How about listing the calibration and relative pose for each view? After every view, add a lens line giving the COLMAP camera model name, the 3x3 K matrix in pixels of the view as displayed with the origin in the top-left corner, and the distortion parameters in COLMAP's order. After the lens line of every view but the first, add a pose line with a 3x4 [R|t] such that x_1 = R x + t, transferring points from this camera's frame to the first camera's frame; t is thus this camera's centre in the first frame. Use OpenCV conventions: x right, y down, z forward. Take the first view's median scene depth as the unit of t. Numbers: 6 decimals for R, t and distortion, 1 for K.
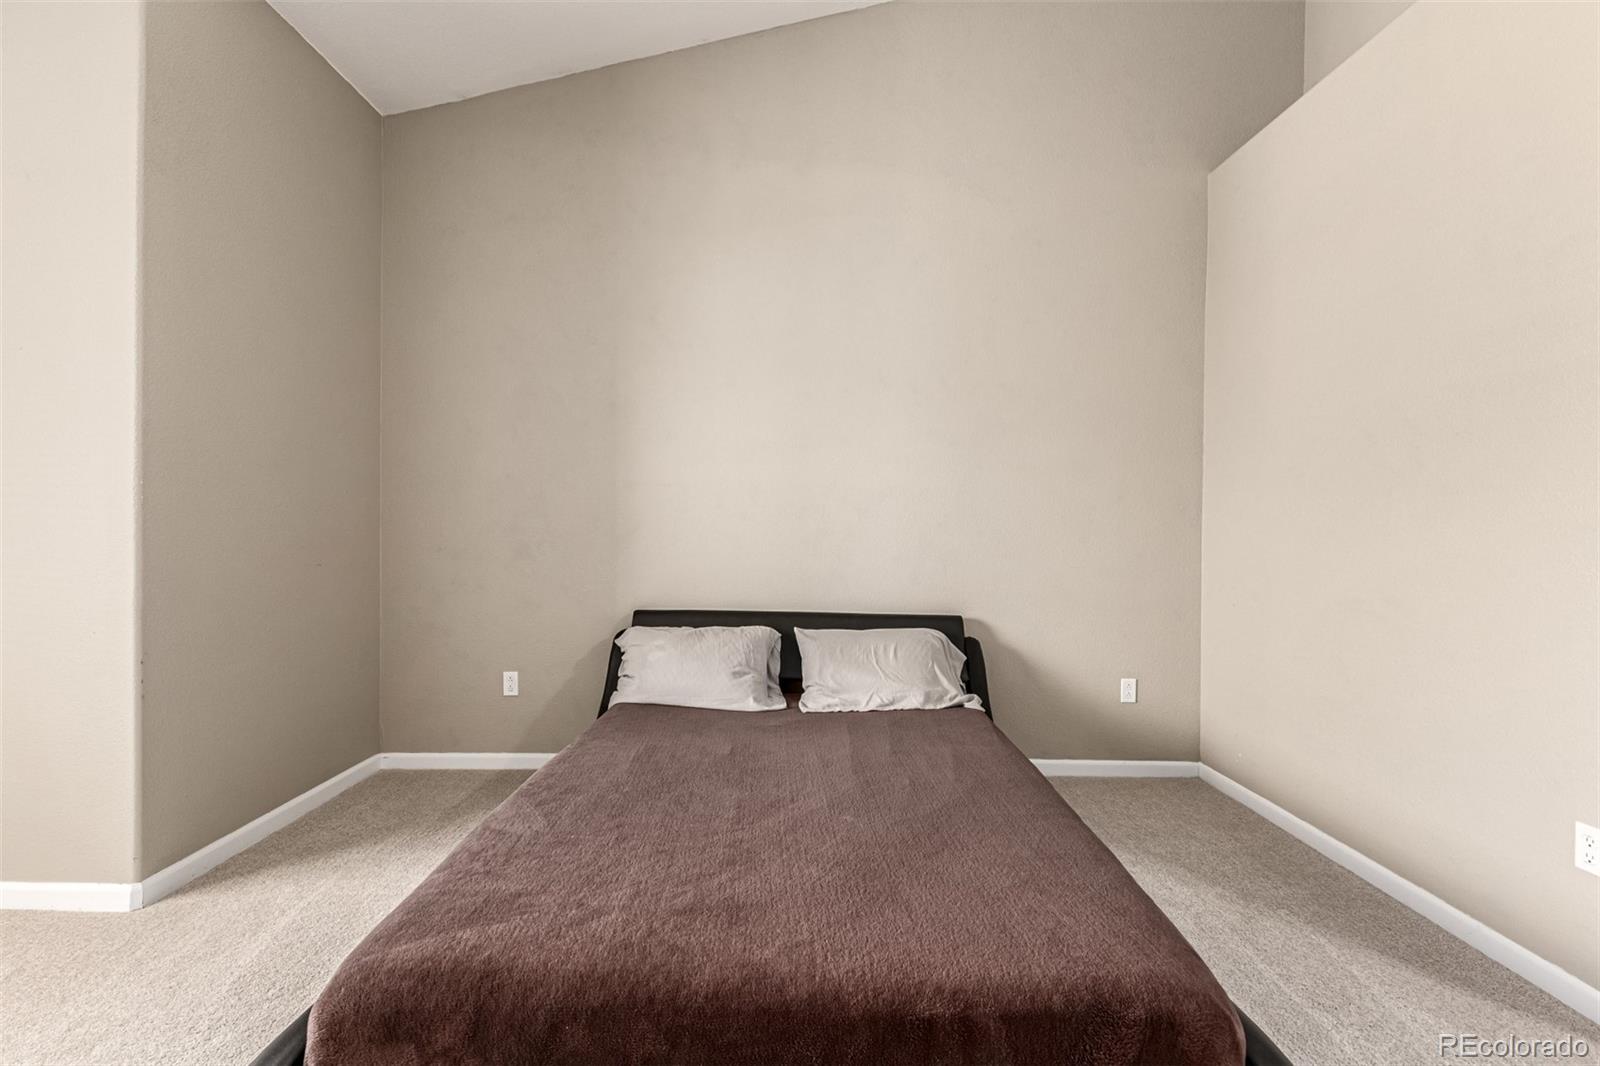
lens RADIAL K [[692.4, 0, 801.3], [0, 692.4, 525.4], [0, 0, 1]] dist [0.002227, 0.000114]
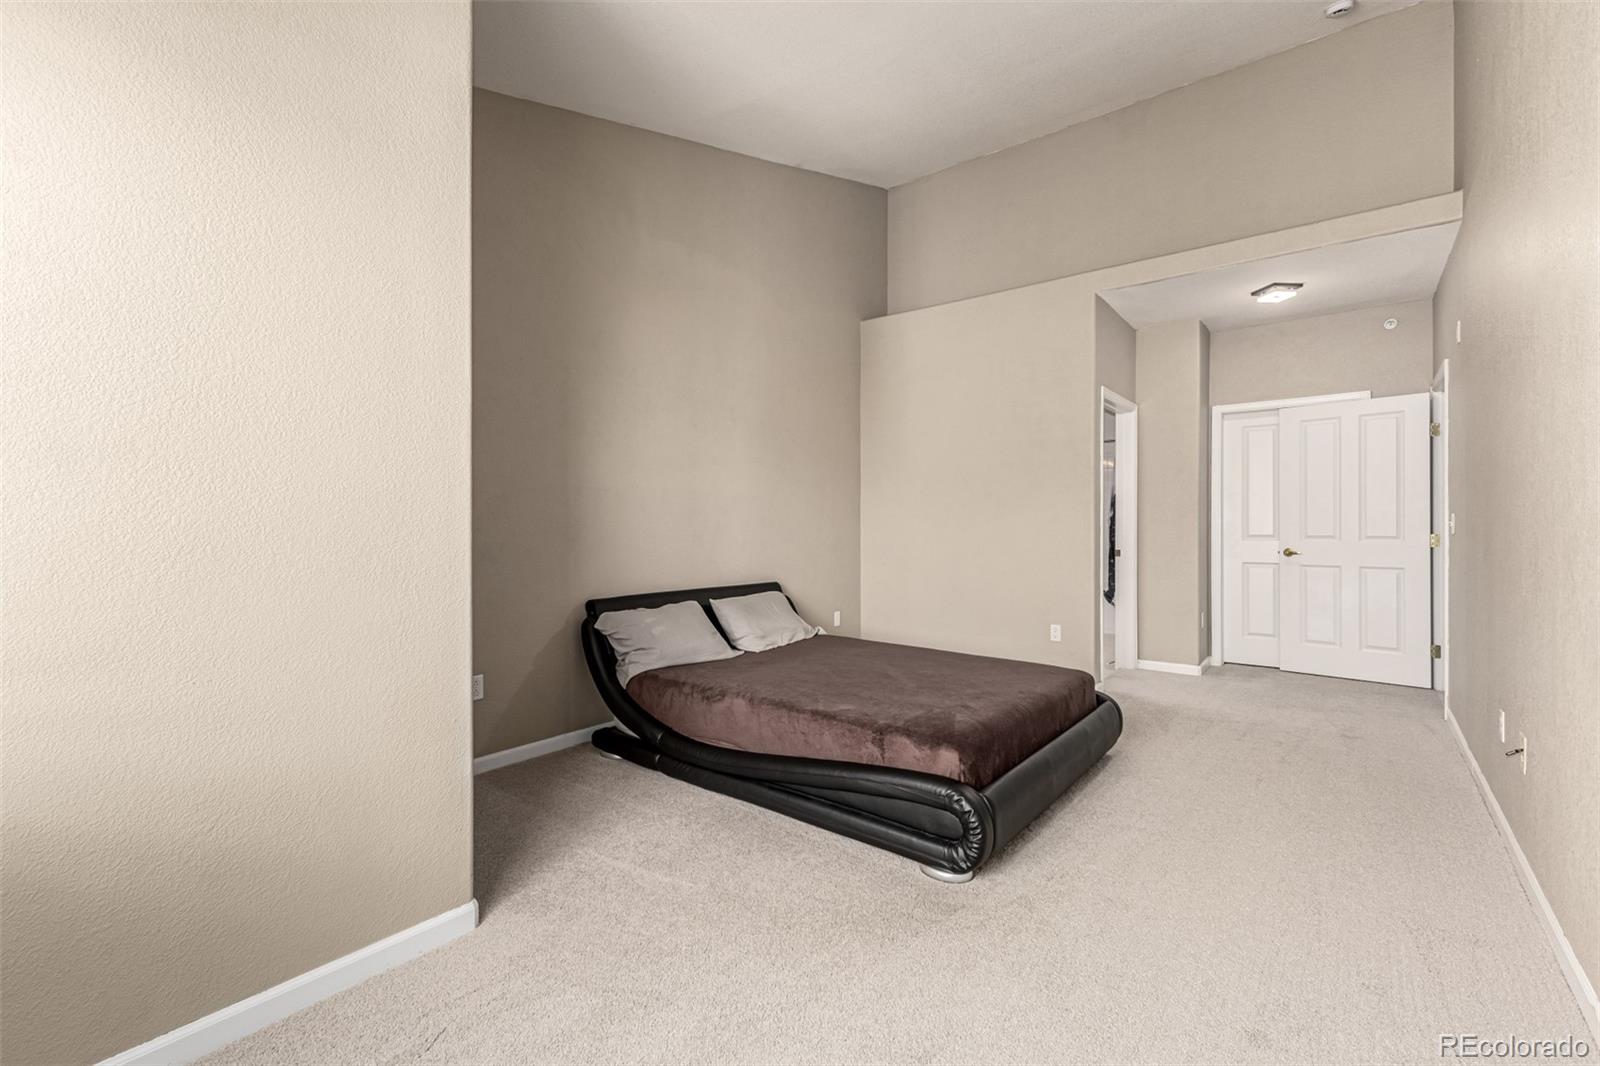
lens RADIAL K [[681.0, 0, 800.0], [0, 681.0, 533.0], [0, 0, 1]] dist [0.002616, 0.000326]
pose [[0.634388, -0.026087, 0.772575, -0.918345], [0.011620, 0.999639, 0.024212, -0.012646], [-0.772928, -0.006382, 0.634462, 0.022590]]
